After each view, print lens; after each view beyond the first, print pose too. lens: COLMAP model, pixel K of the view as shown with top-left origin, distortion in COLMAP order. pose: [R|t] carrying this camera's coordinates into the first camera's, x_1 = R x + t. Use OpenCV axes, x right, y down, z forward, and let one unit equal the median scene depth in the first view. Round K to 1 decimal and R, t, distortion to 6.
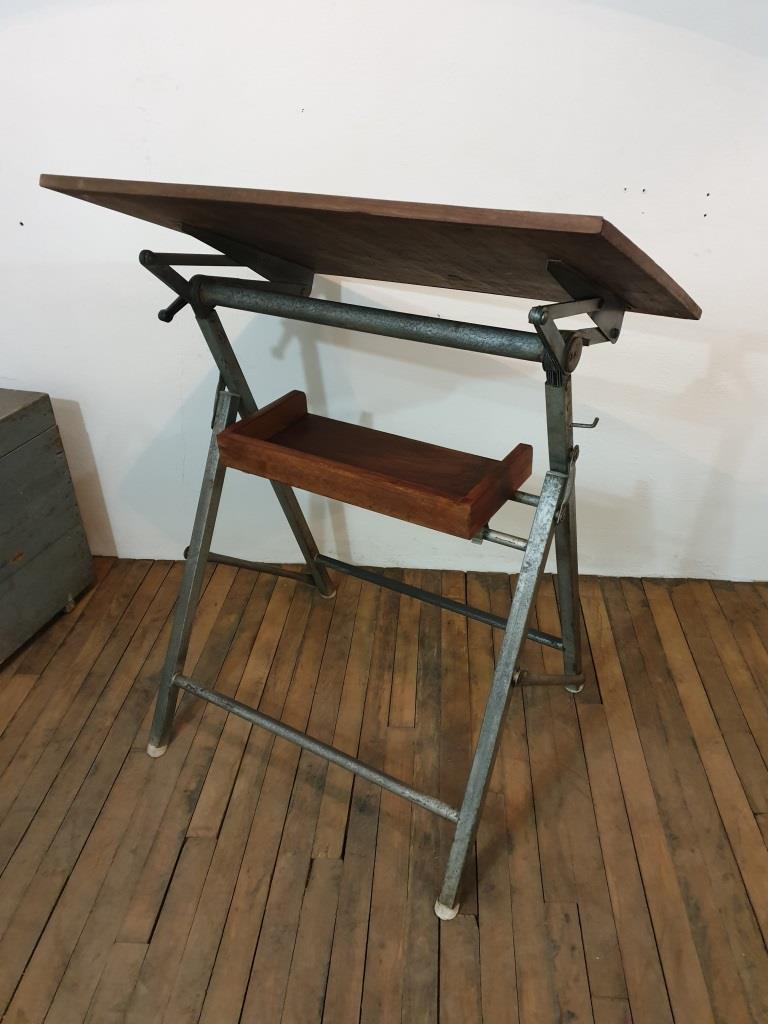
lens RADIAL K [[779.2, 0, 385.9], [0, 779.2, 514.5], [0, 0, 1]] dist [0.030193, 0.005793]
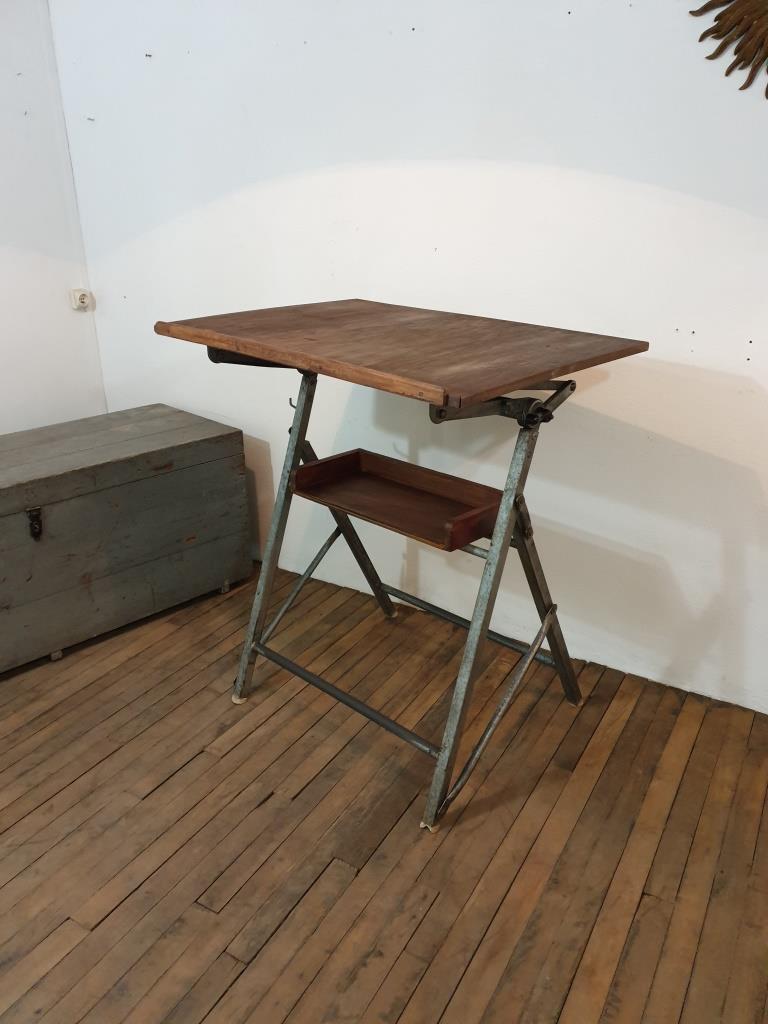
lens RADIAL K [[781.6, 0, 400.6], [0, 781.6, 518.2], [0, 0, 1]] dist [0.031505, -0.002270]
pose [[0.905082, 0.193251, -0.378788, 0.453292], [-0.244847, 0.965125, -0.092652, 0.066799], [0.347672, 0.176603, 0.920834, -0.175813]]
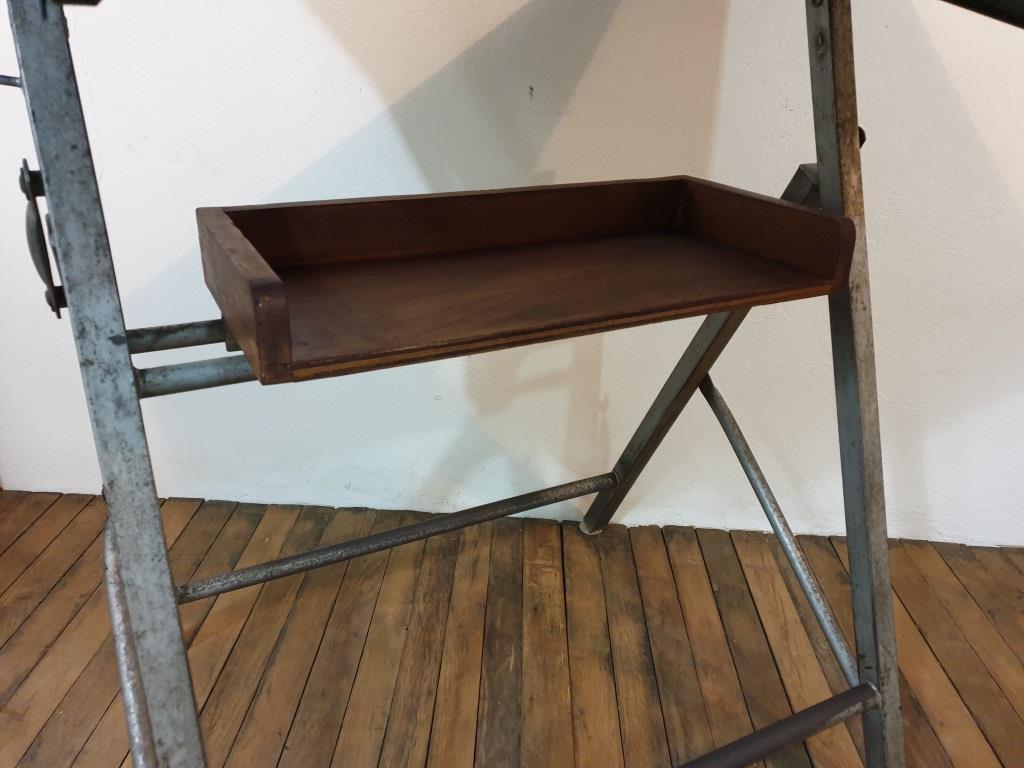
lens RADIAL K [[797.4, 0, 517.9], [0, 797.4, 384.6], [0, 0, 1]] dist [0.009109, 0.007473]
pose [[0.996654, 0.032621, 0.074946, 0.021097], [-0.024882, 0.994477, -0.101966, 0.039913], [-0.077858, 0.099760, 0.991961, 0.485829]]
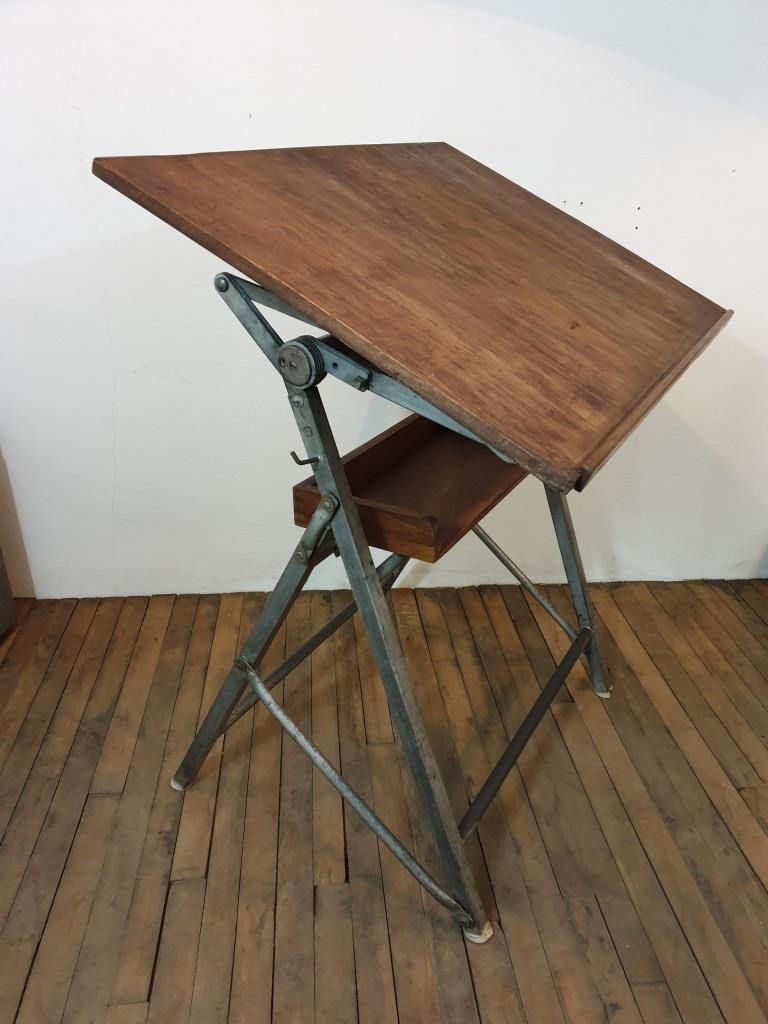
lens RADIAL K [[783.5, 0, 380.8], [0, 783.5, 515.6], [0, 0, 1]] dist [0.029448, 0.009147]
pose [[0.984839, -0.045646, 0.167360, -0.140819], [0.057398, 0.996163, -0.066062, 0.061730], [-0.163702, 0.074666, 0.983680, 0.031488]]
